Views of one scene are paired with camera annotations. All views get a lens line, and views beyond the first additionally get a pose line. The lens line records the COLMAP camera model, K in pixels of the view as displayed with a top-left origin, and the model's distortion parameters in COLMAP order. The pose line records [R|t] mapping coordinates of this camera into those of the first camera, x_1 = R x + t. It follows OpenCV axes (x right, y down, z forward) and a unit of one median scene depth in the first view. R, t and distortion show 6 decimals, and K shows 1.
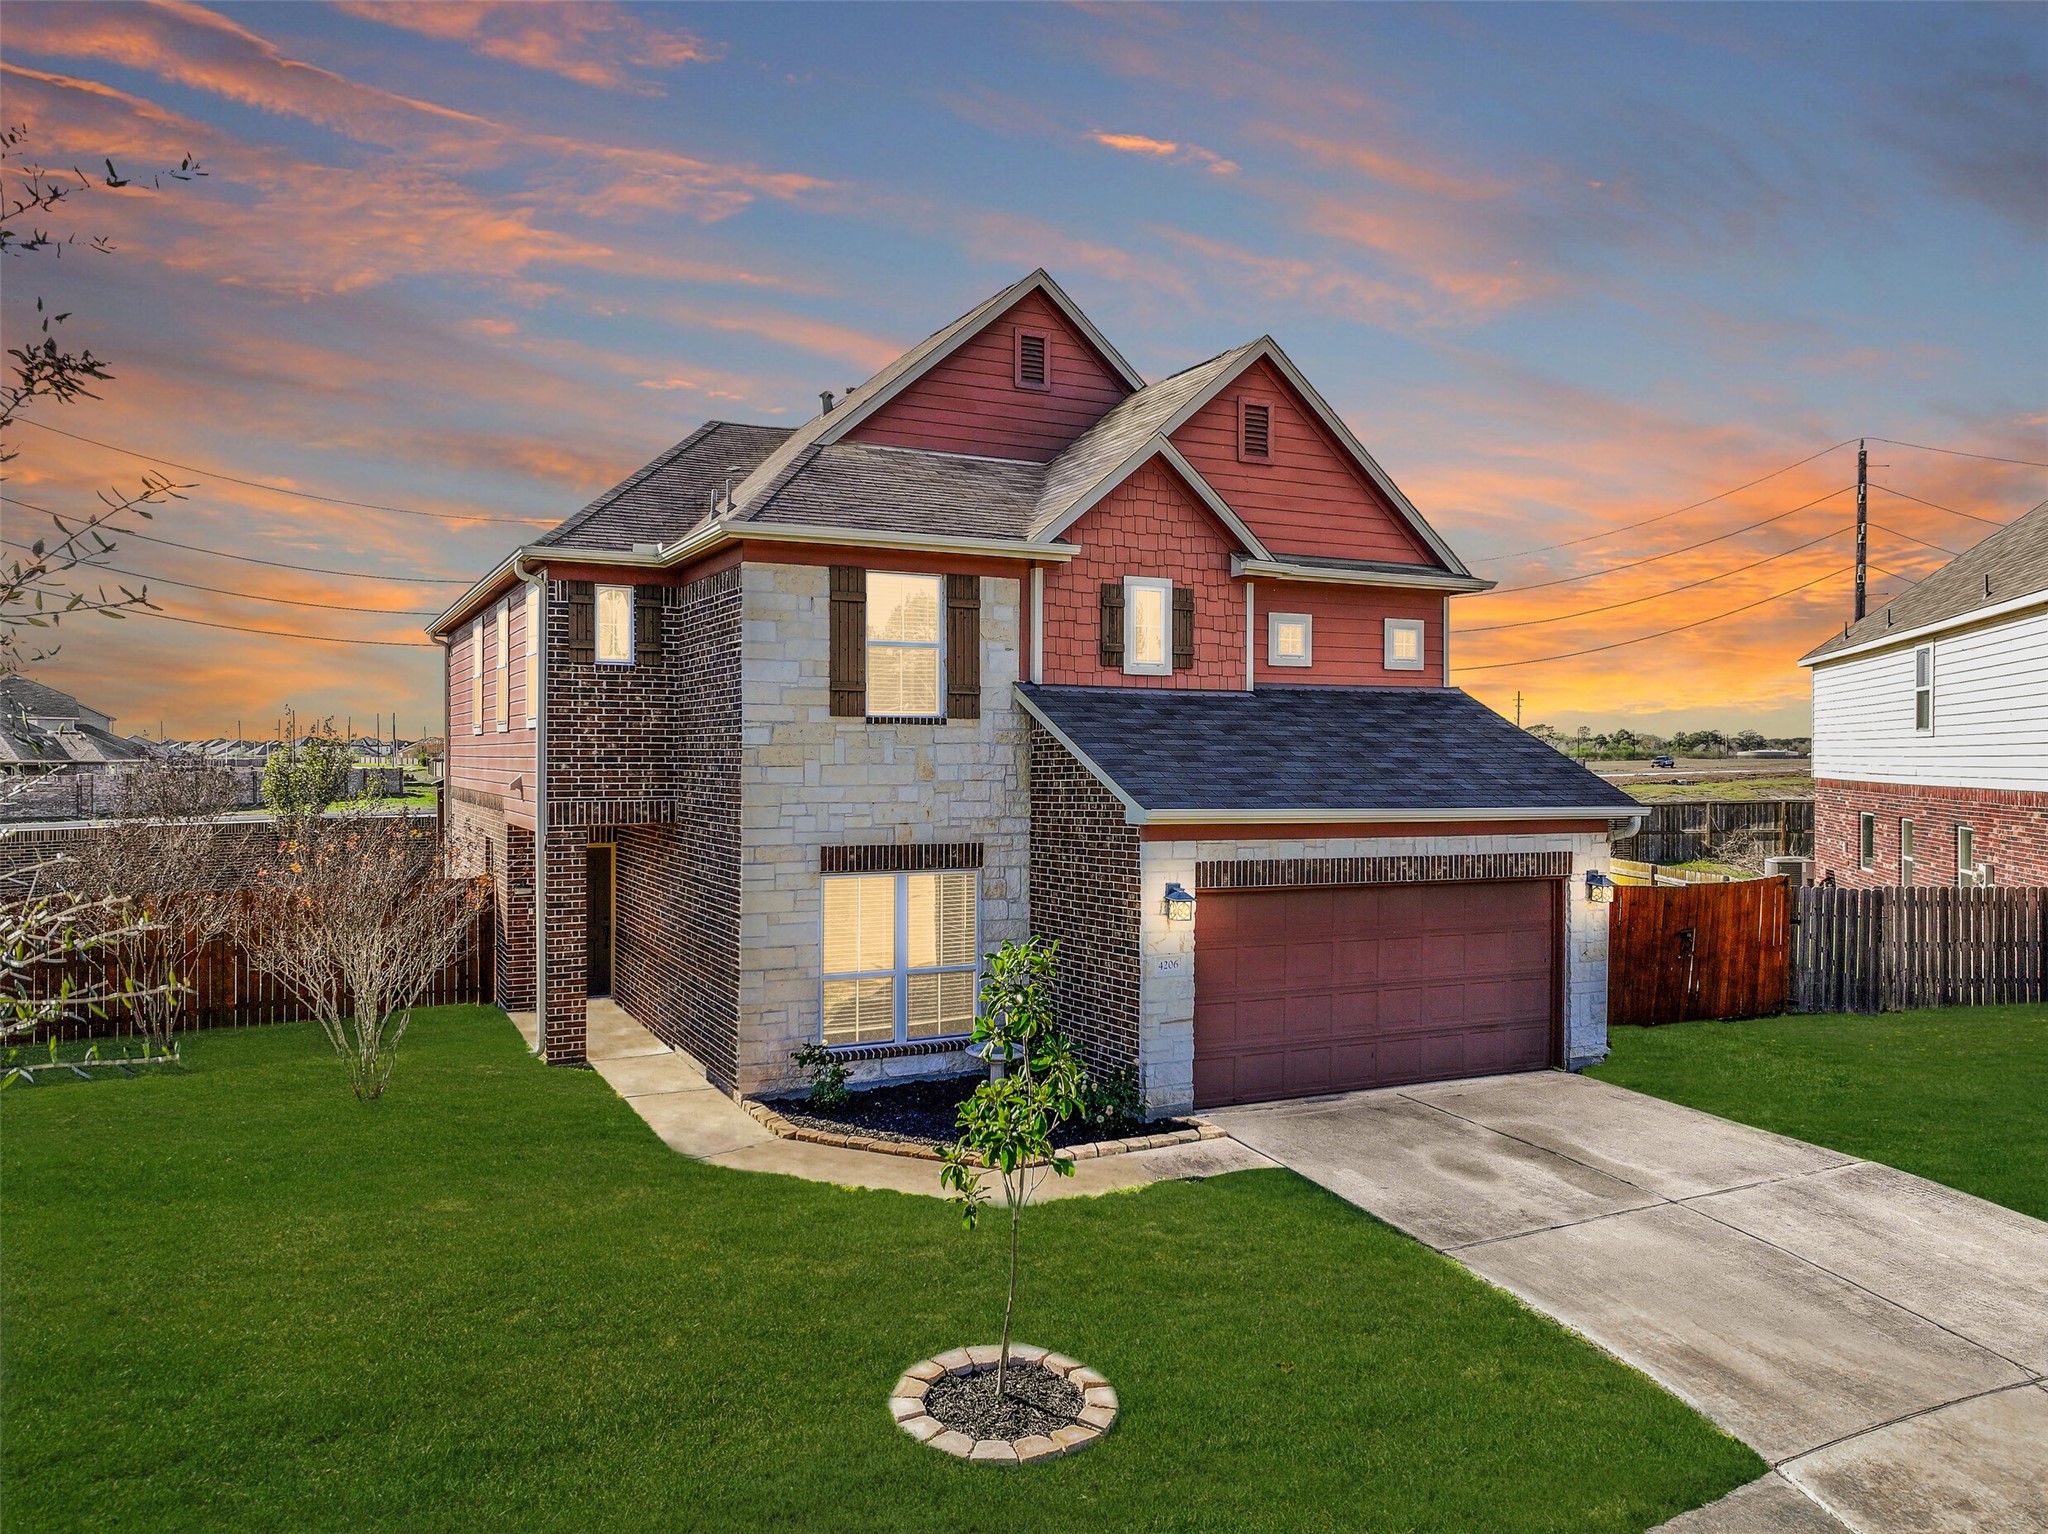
lens RADIAL K [[1446.2, 0, 1019.3], [0, 1446.2, 765.6], [0, 0, 1]] dist [-0.002841, -0.001807]
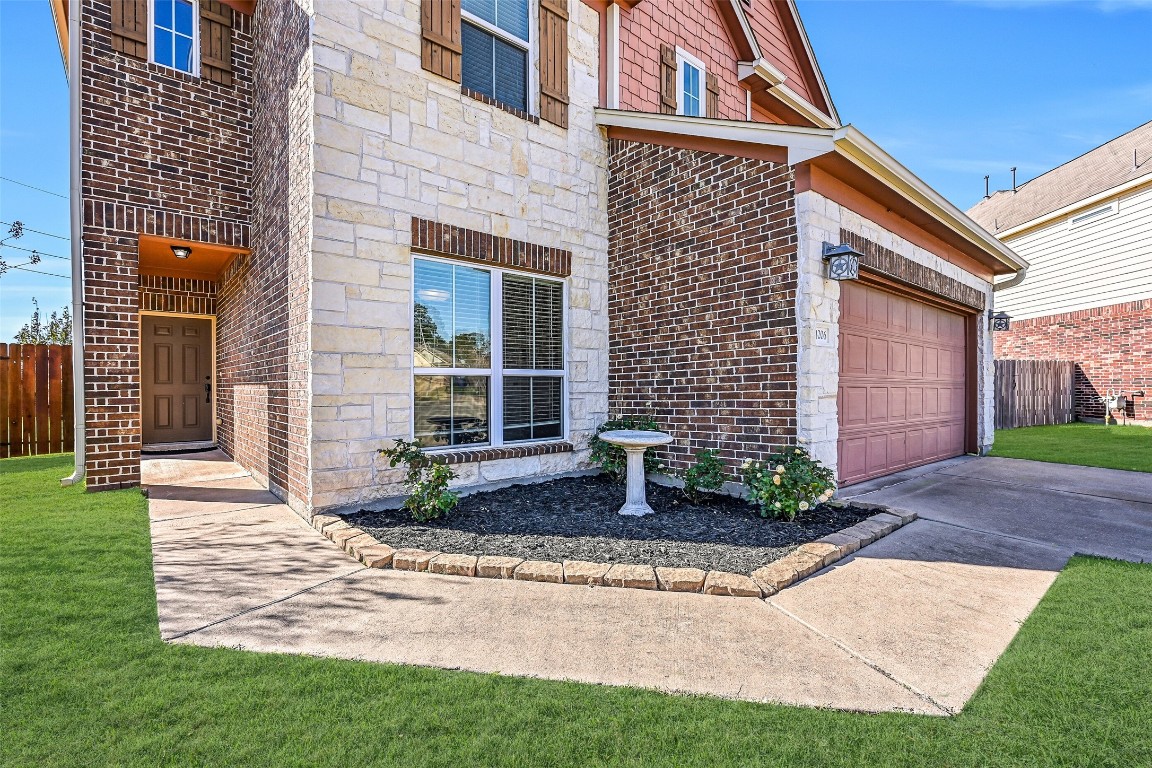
lens RADIAL K [[524.8, 0, 580.6], [0, 524.8, 388.3], [0, 0, 1]] dist [-0.002203, -0.000014]
pose [[0.971719, -0.008211, 0.235998, -0.109335], [0.008727, 0.999961, -0.001142, 0.153520], [-0.235980, 0.003169, 0.971753, 0.644529]]
